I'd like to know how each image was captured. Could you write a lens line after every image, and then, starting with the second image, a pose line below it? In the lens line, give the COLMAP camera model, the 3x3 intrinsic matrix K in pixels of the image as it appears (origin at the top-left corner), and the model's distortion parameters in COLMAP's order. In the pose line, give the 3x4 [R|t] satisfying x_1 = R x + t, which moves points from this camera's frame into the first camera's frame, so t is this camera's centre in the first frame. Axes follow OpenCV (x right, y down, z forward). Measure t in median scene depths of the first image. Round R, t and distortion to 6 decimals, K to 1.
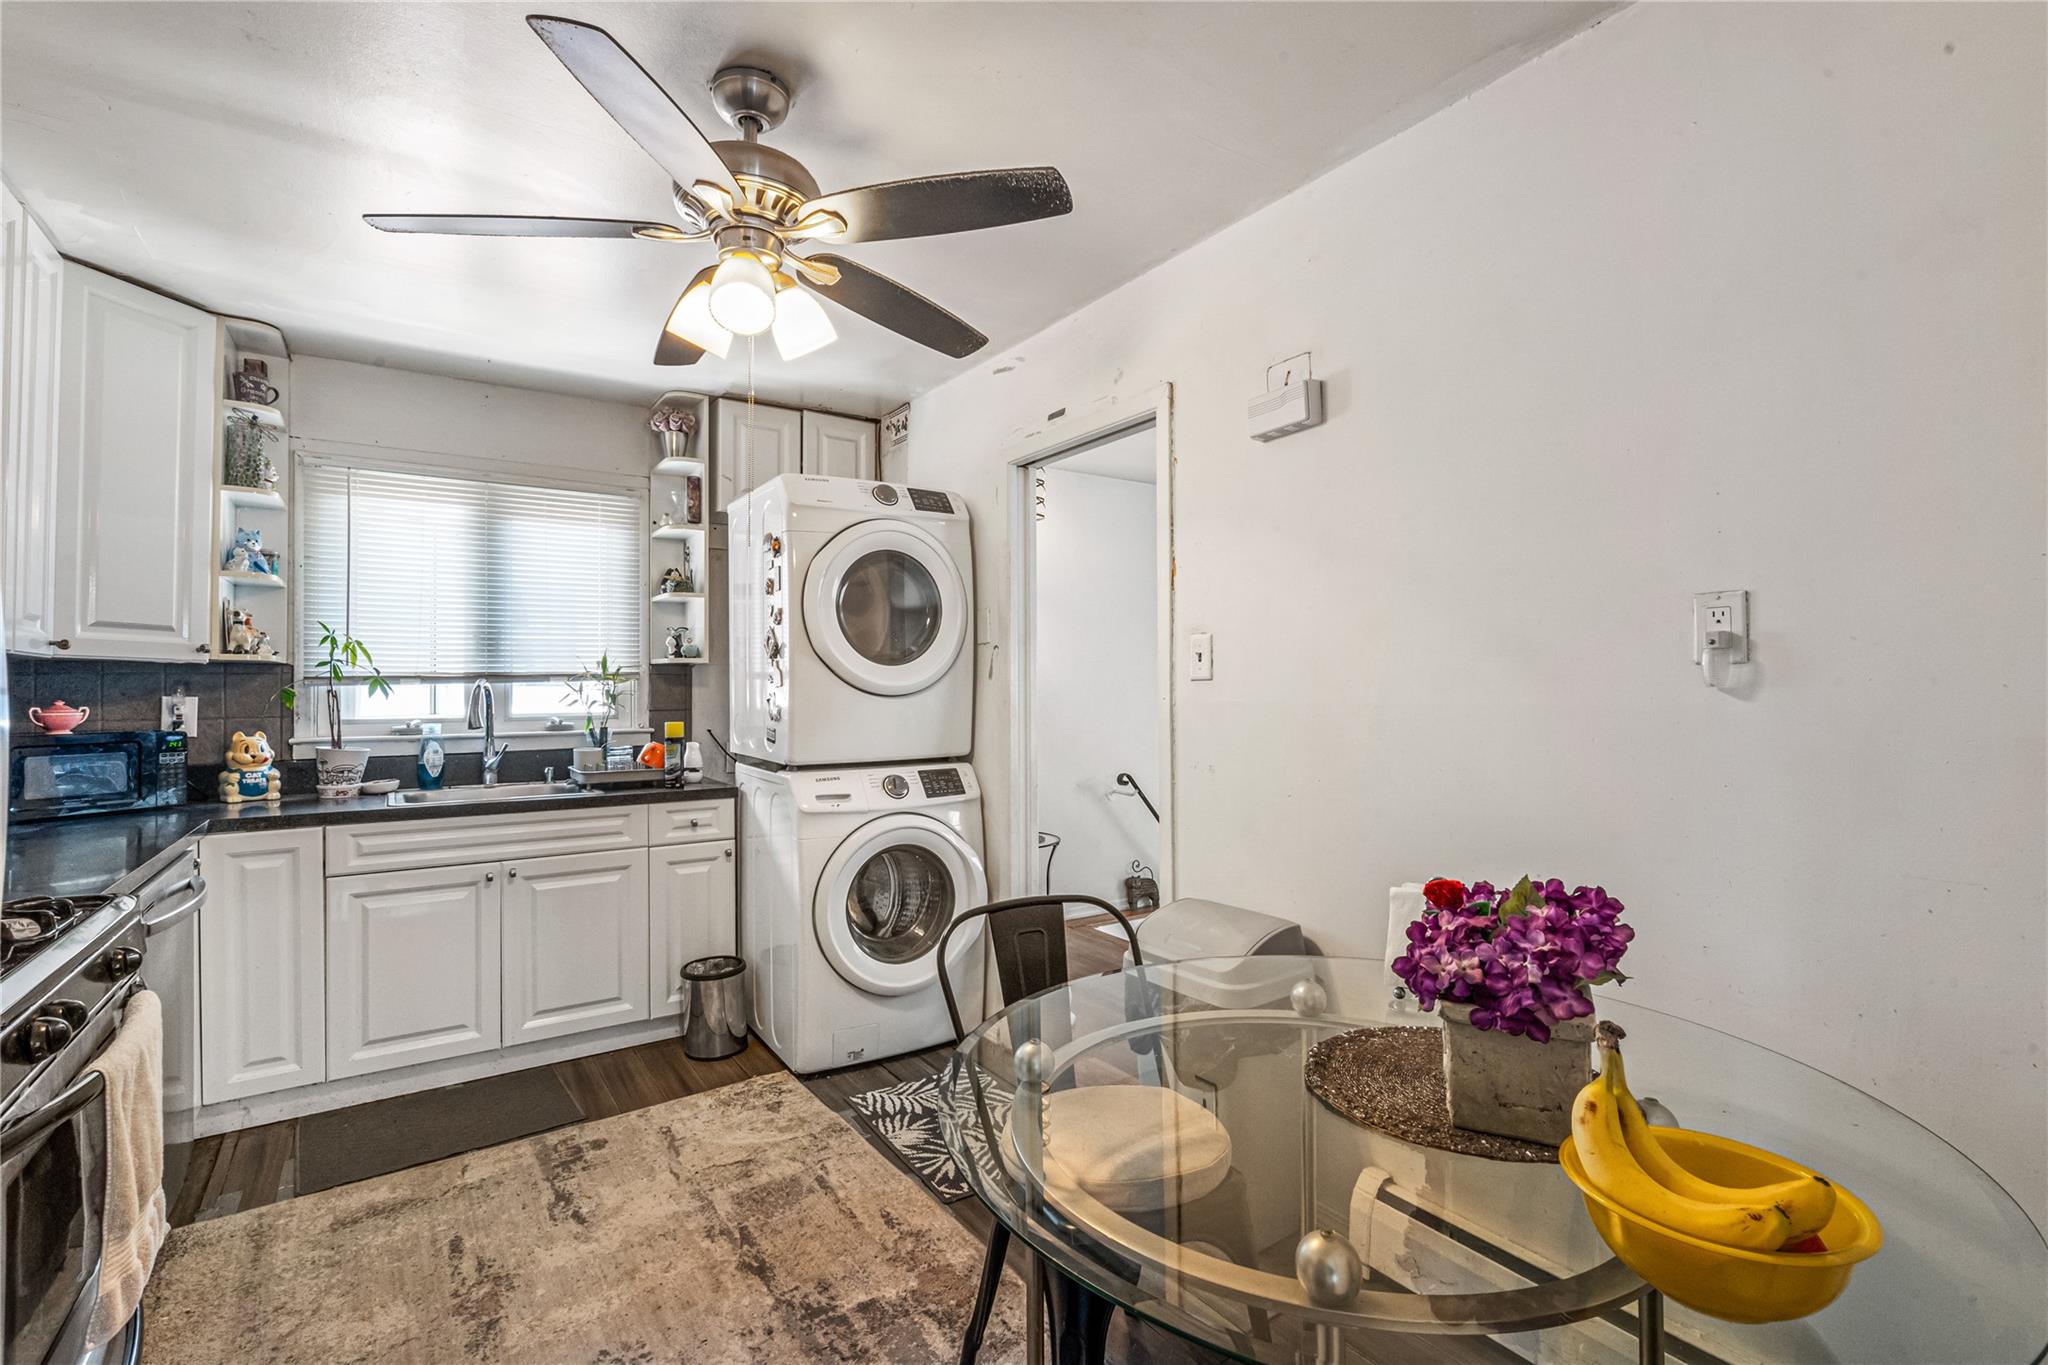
lens RADIAL K [[939.2, 0, 1021.5], [0, 939.2, 672.8], [0, 0, 1]] dist [0.000627, 0.000345]
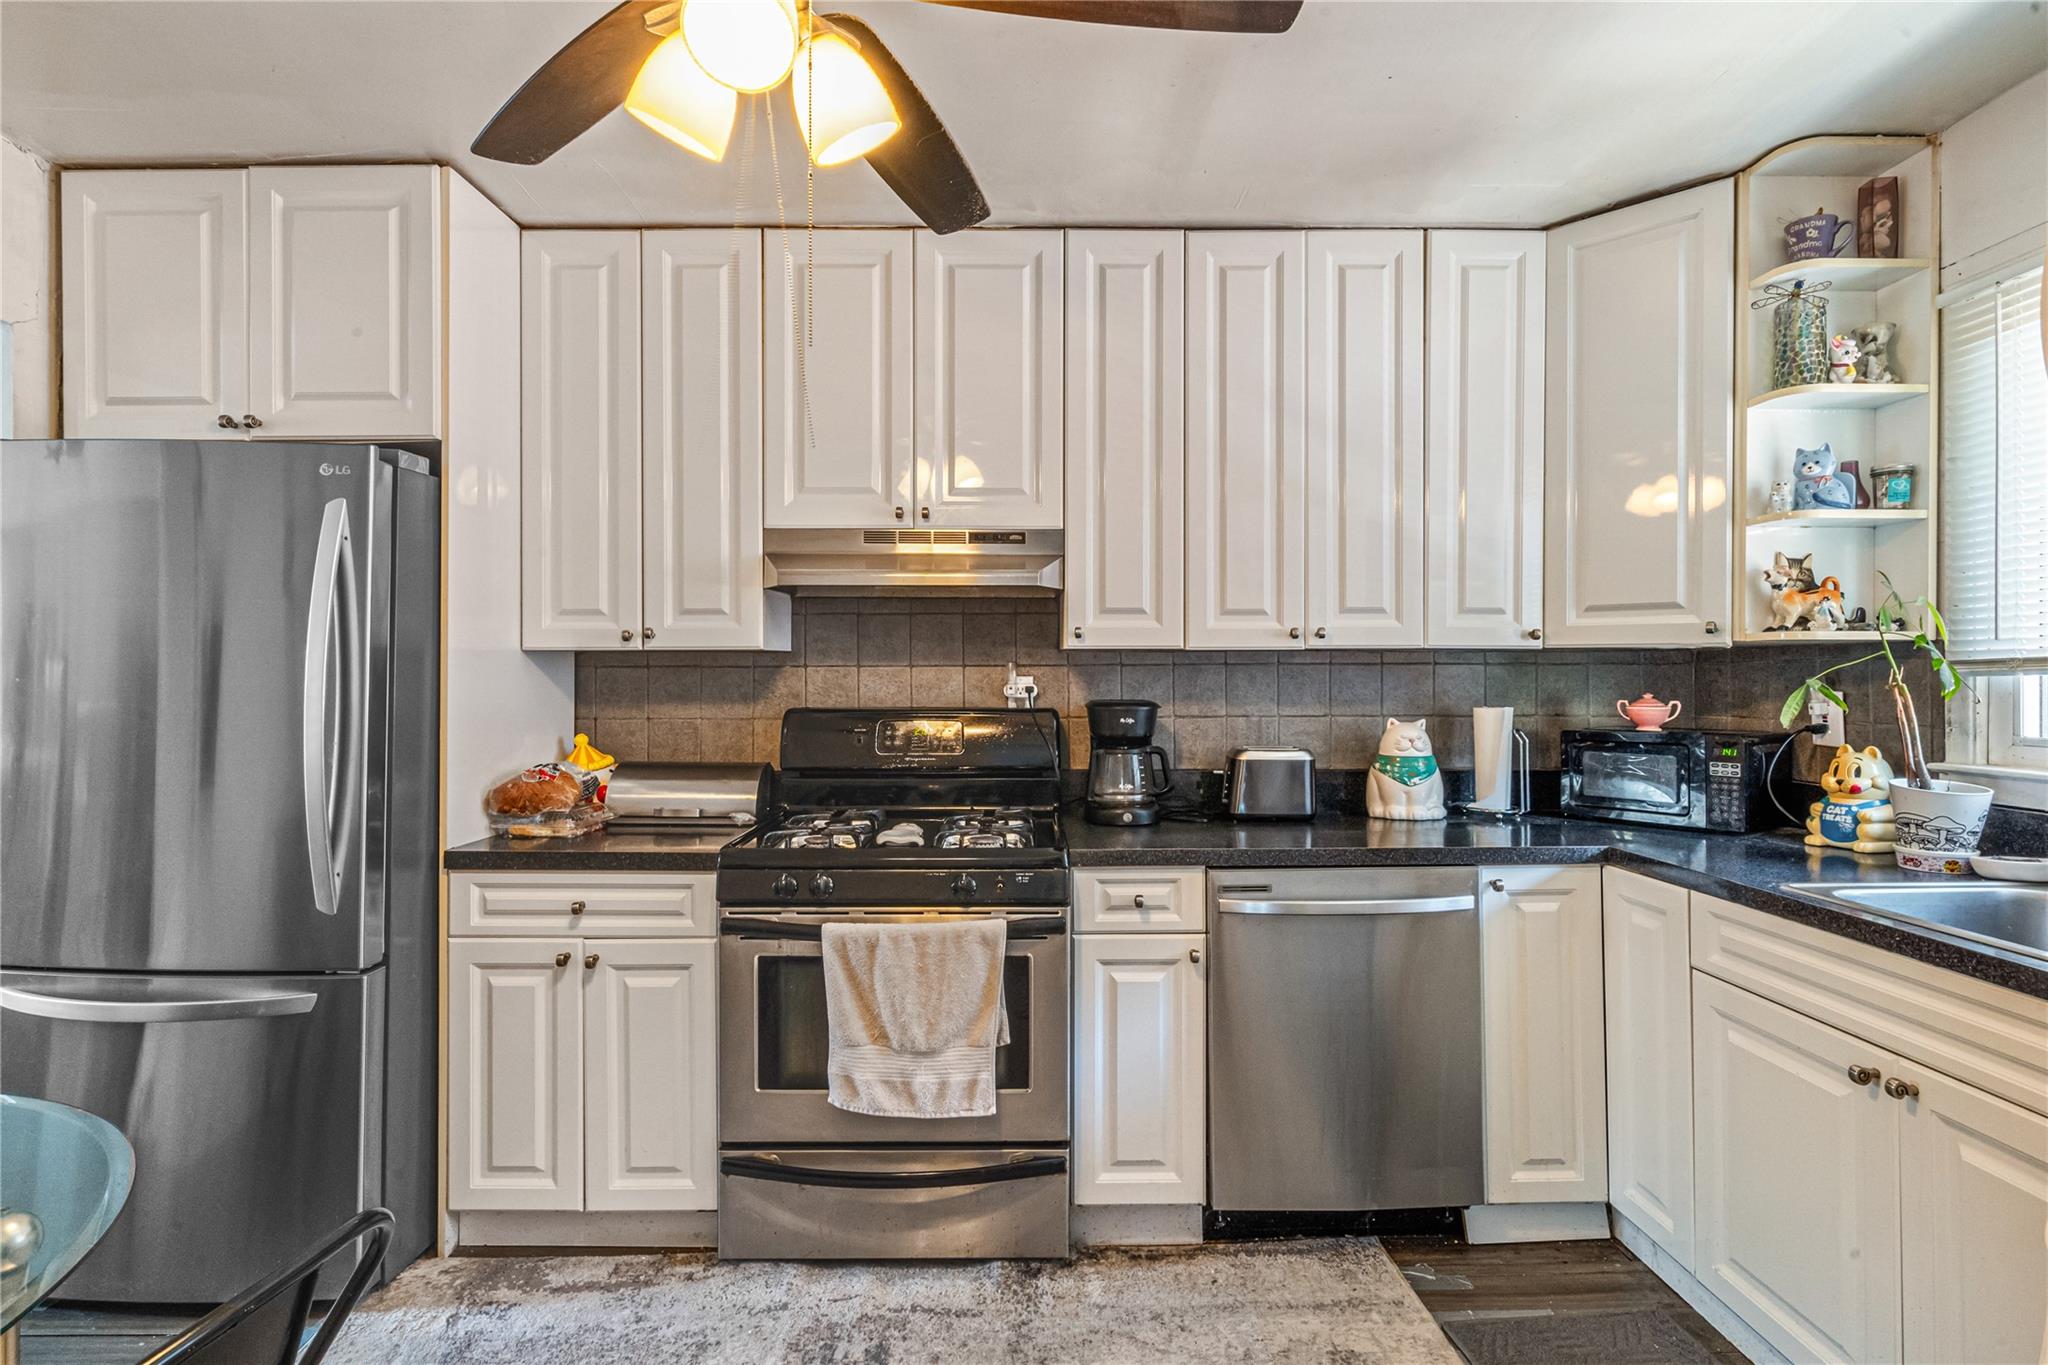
lens RADIAL K [[939.2, 0, 1036.4], [0, 939.2, 683.2], [0, 0, 1]] dist [0.000627, 0.000345]
pose [[-0.546357, 0.009081, -0.837503, 0.063679], [0.015926, 0.999873, 0.000453, 0.009458], [0.837401, -0.013091, -0.546433, 0.966524]]
